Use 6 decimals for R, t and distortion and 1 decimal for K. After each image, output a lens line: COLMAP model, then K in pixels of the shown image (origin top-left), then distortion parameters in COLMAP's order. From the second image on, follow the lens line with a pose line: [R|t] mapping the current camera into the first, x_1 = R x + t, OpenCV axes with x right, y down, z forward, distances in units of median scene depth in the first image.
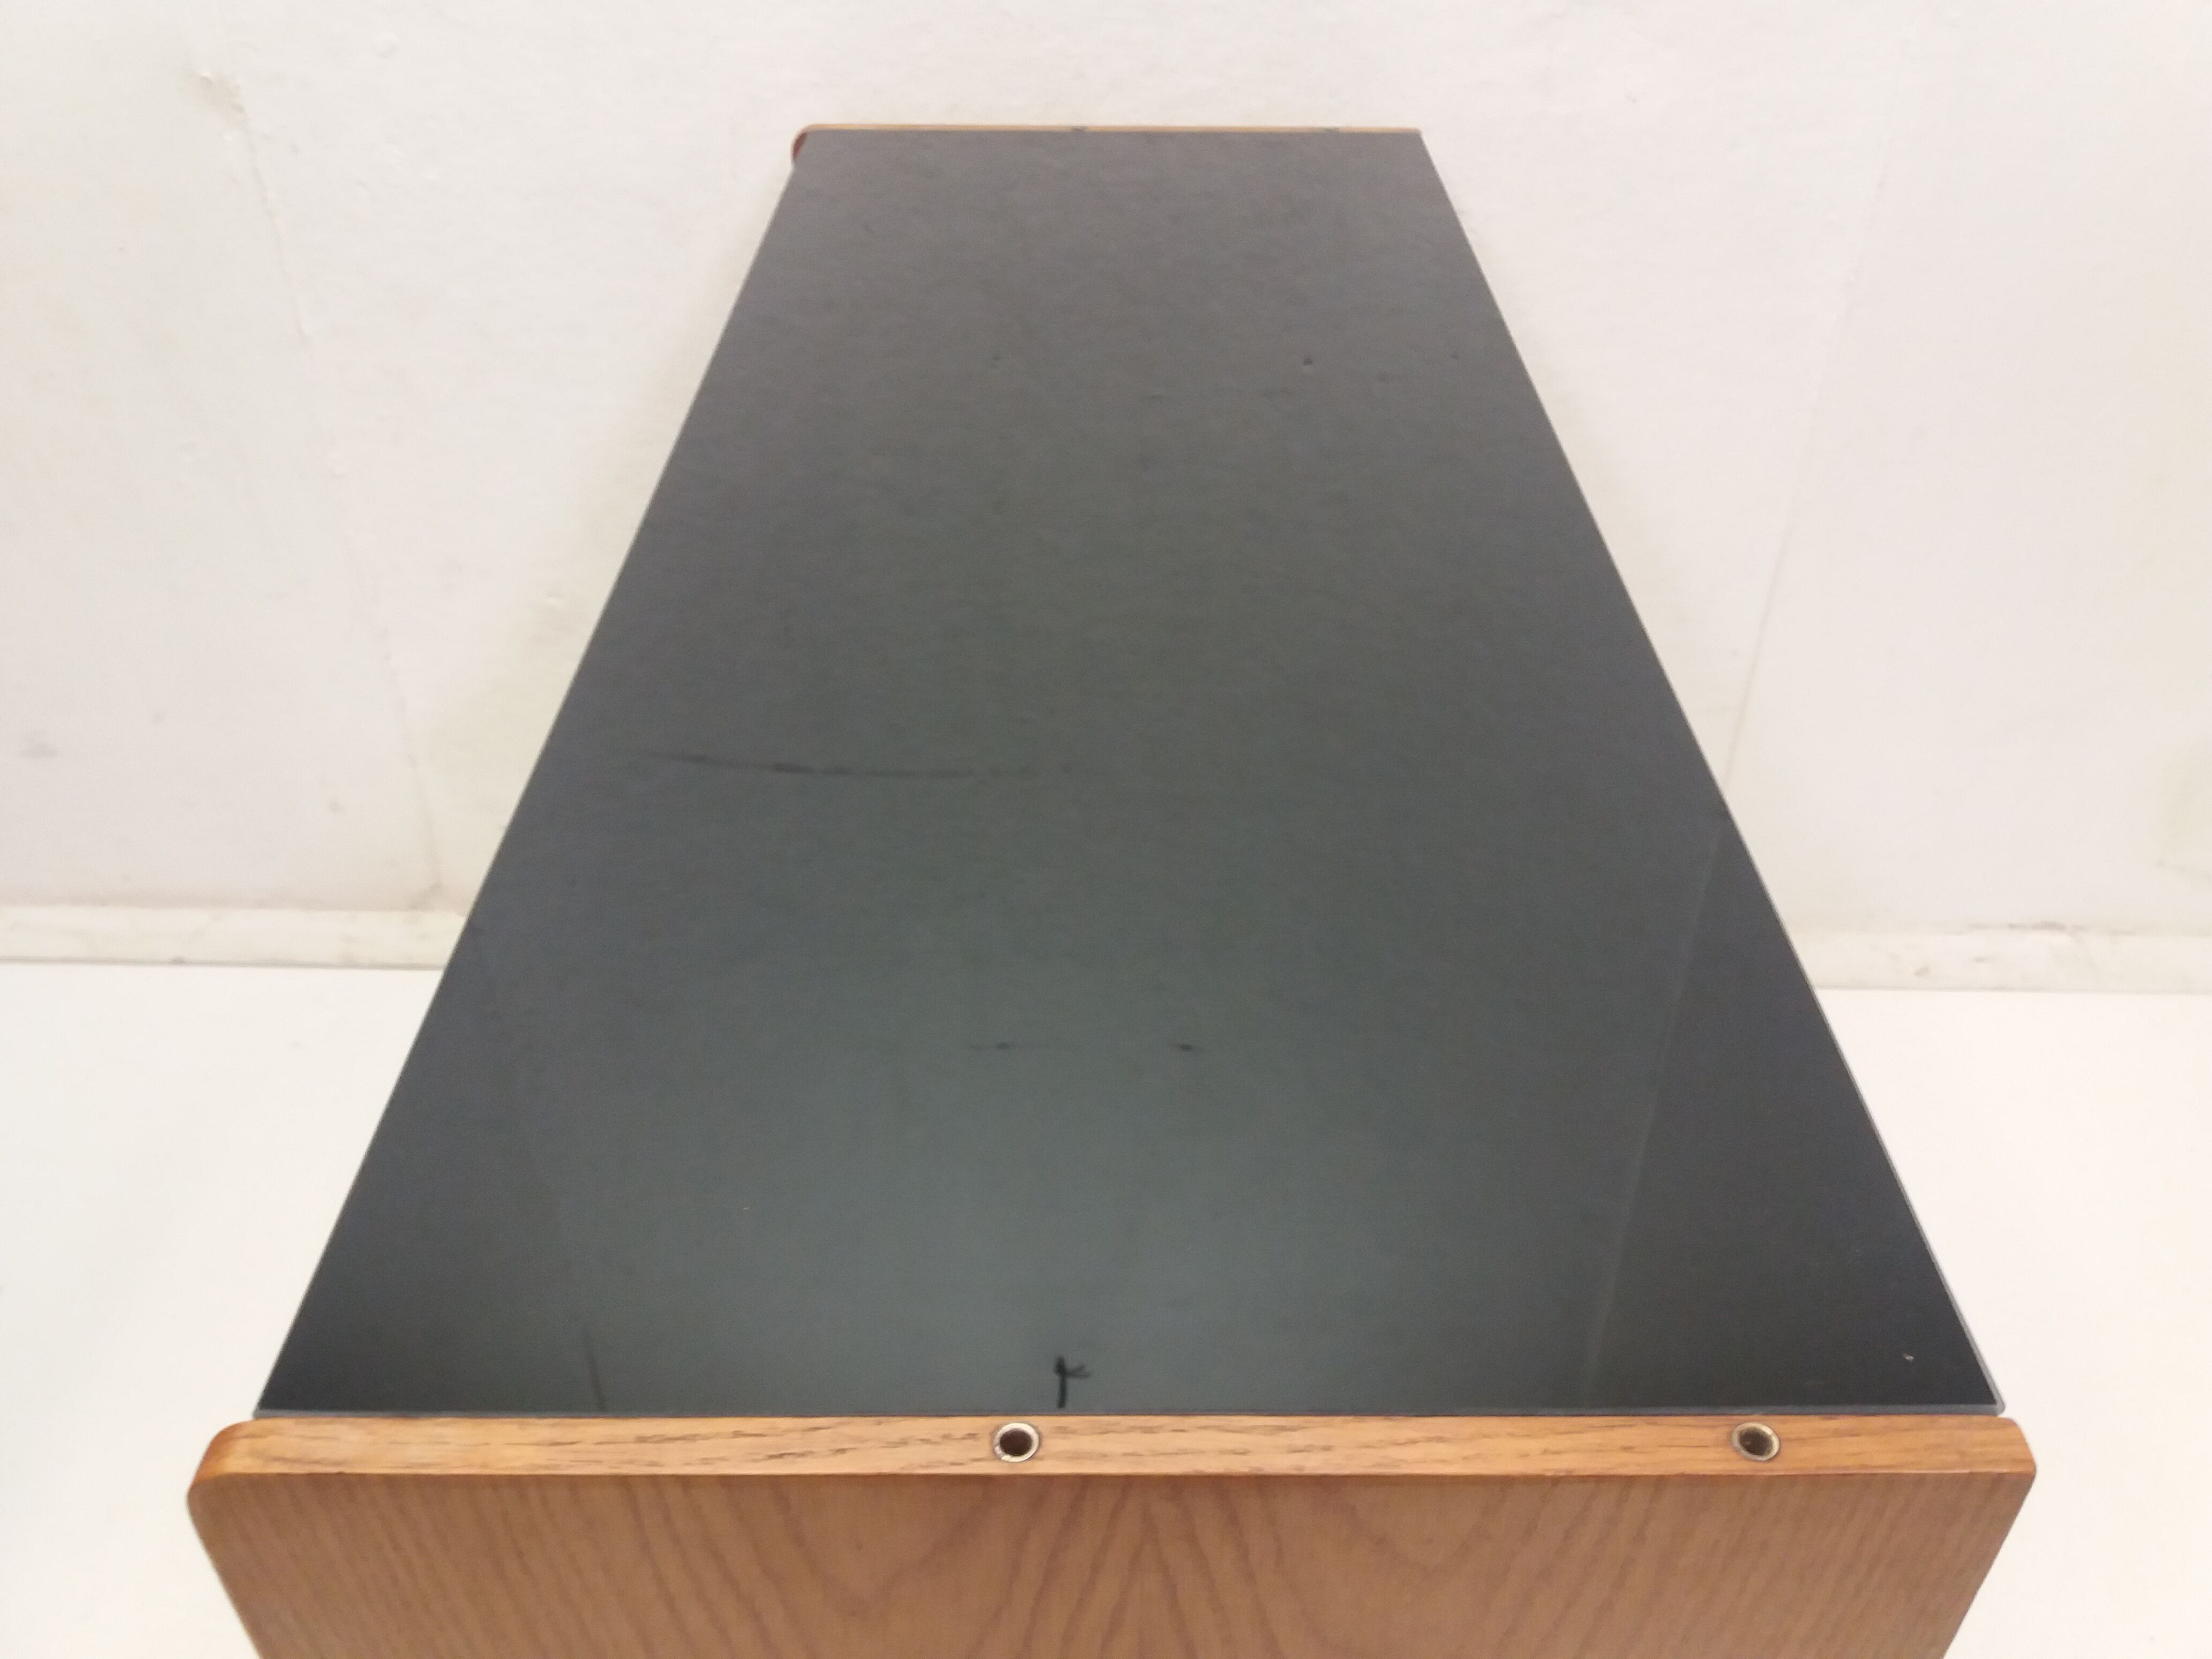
lens RADIAL K [[1836.5, 0, 1106.0], [0, 1836.5, 829.5], [0, 0, 1]] dist [0.005120, -0.014592]
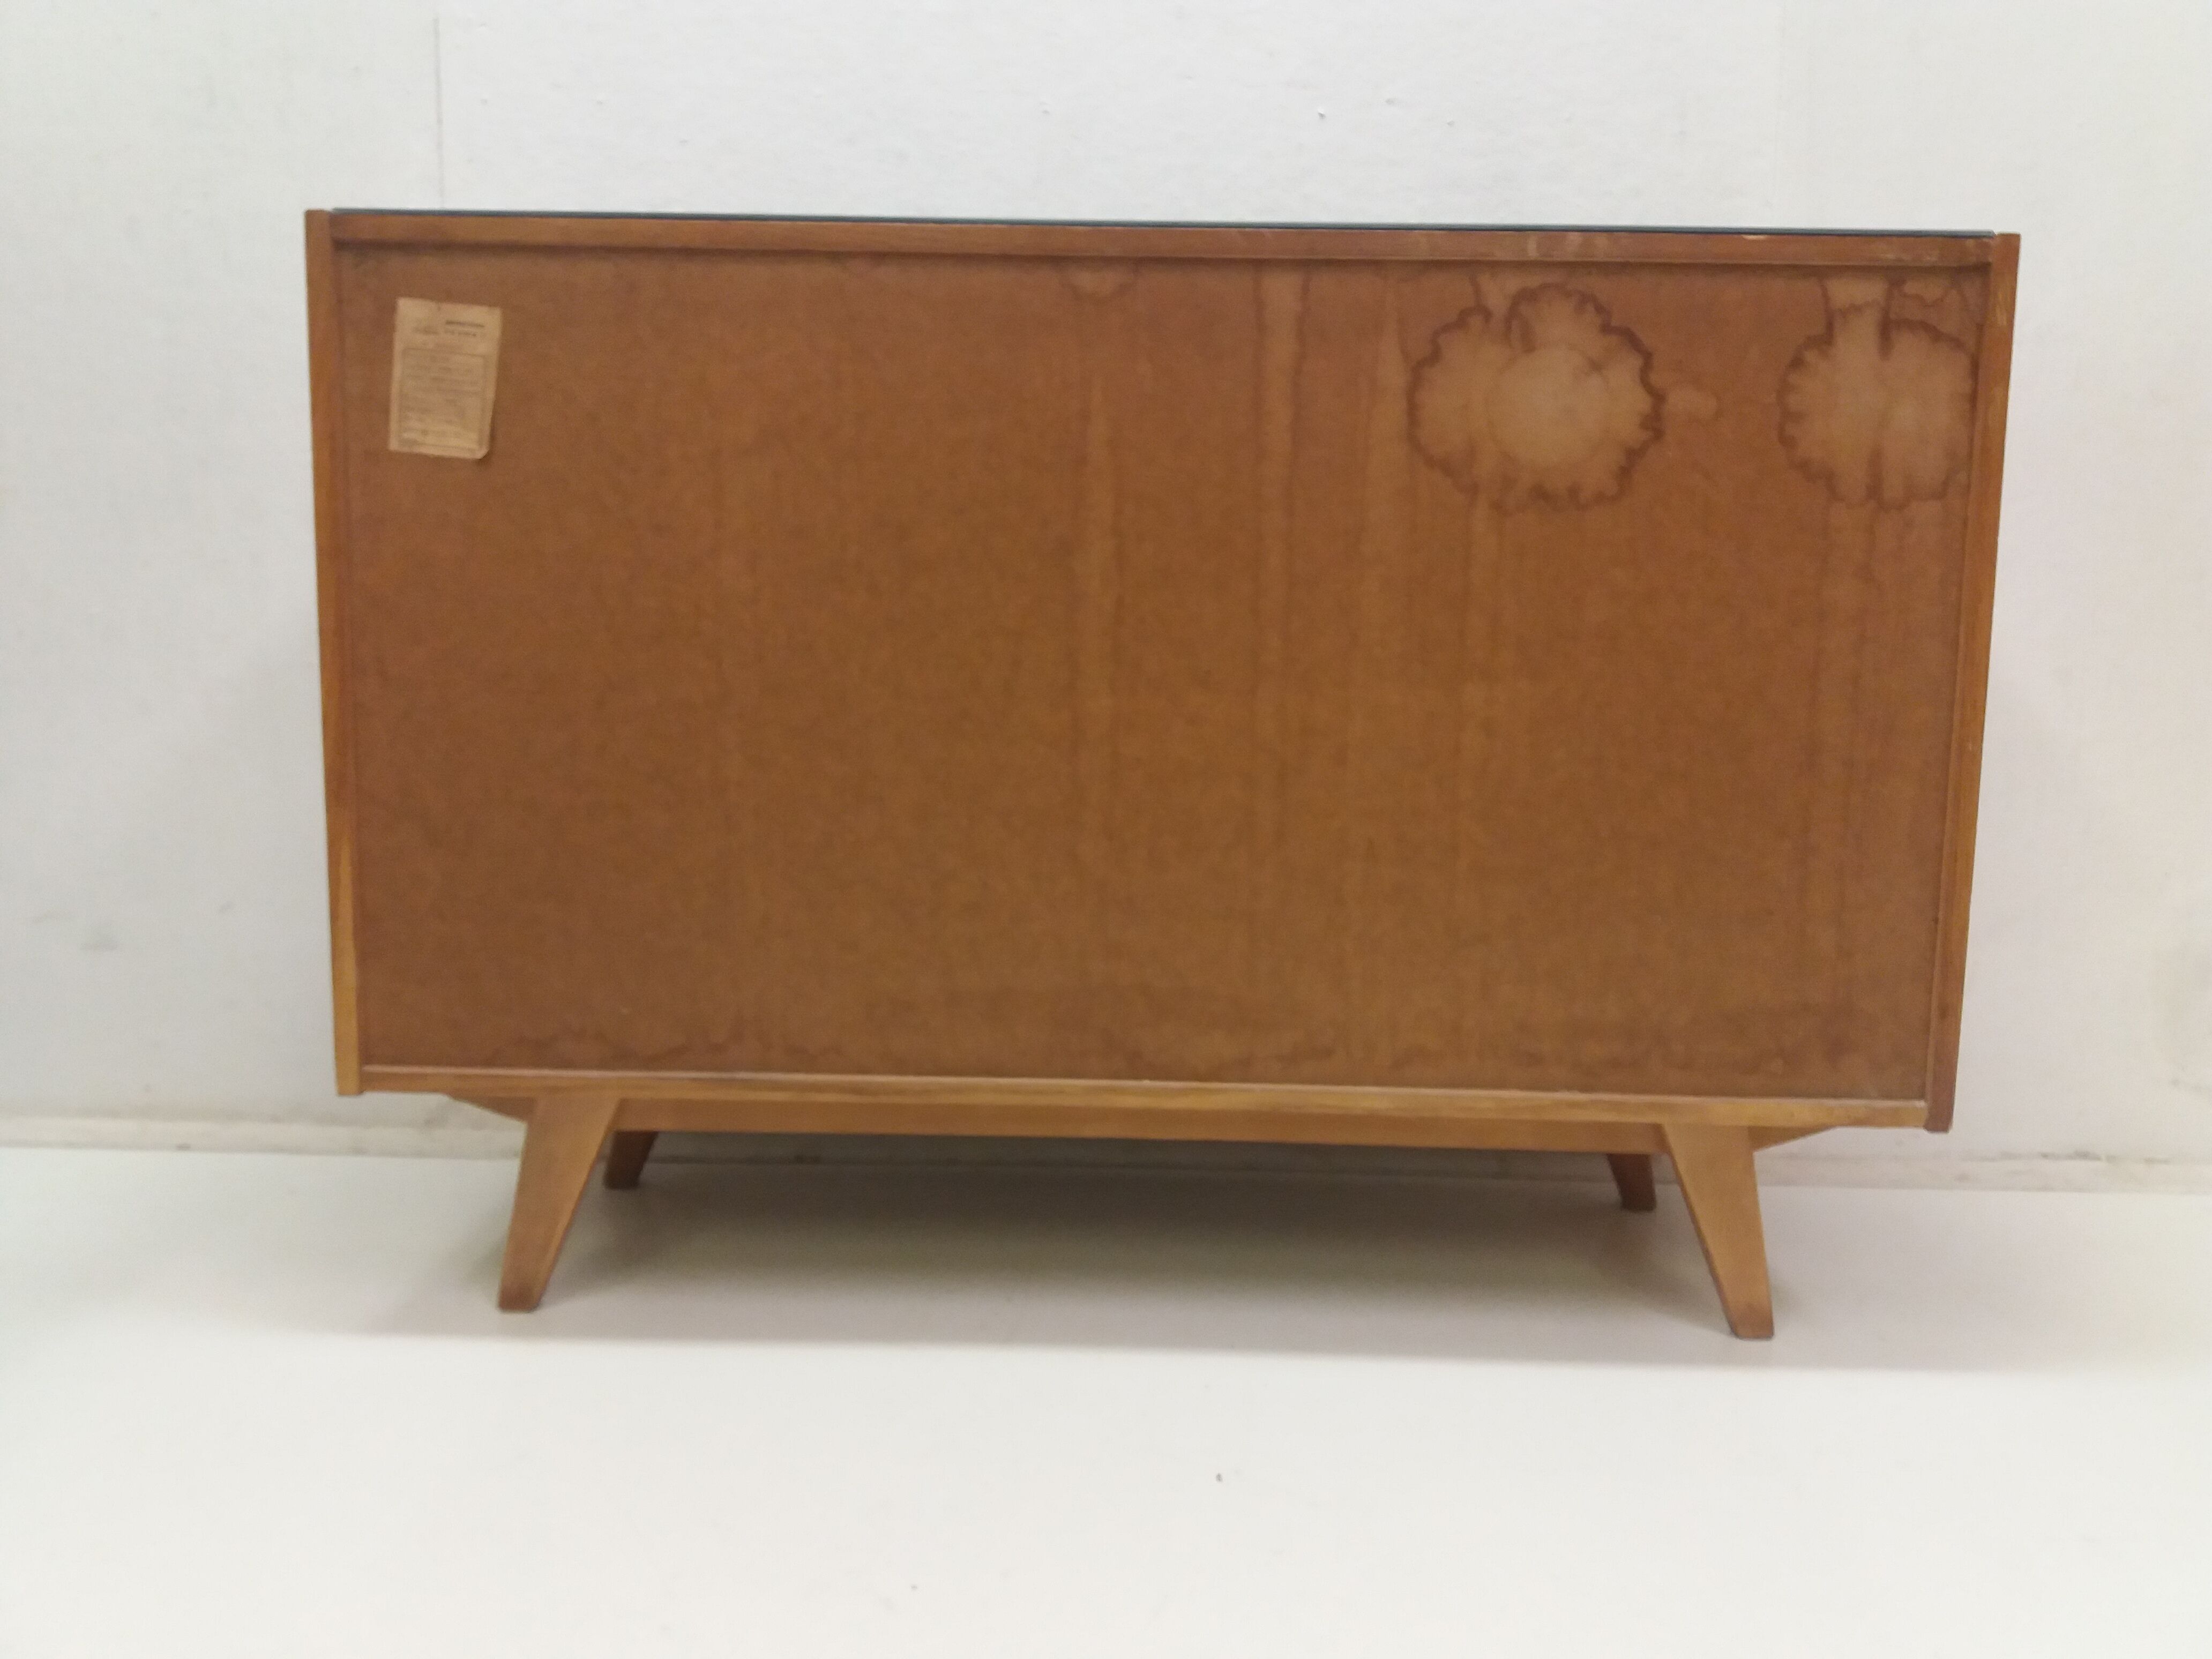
lens RADIAL K [[1836.5, 0, 1106.0], [0, 1836.5, 829.5], [0, 0, 1]] dist [0.005120, -0.014592]
pose [[0.999941, 0.010025, 0.004077, -0.017862], [-0.006728, 0.870924, -0.491372, 0.389695], [-0.008477, 0.491316, 0.870940, 0.057460]]
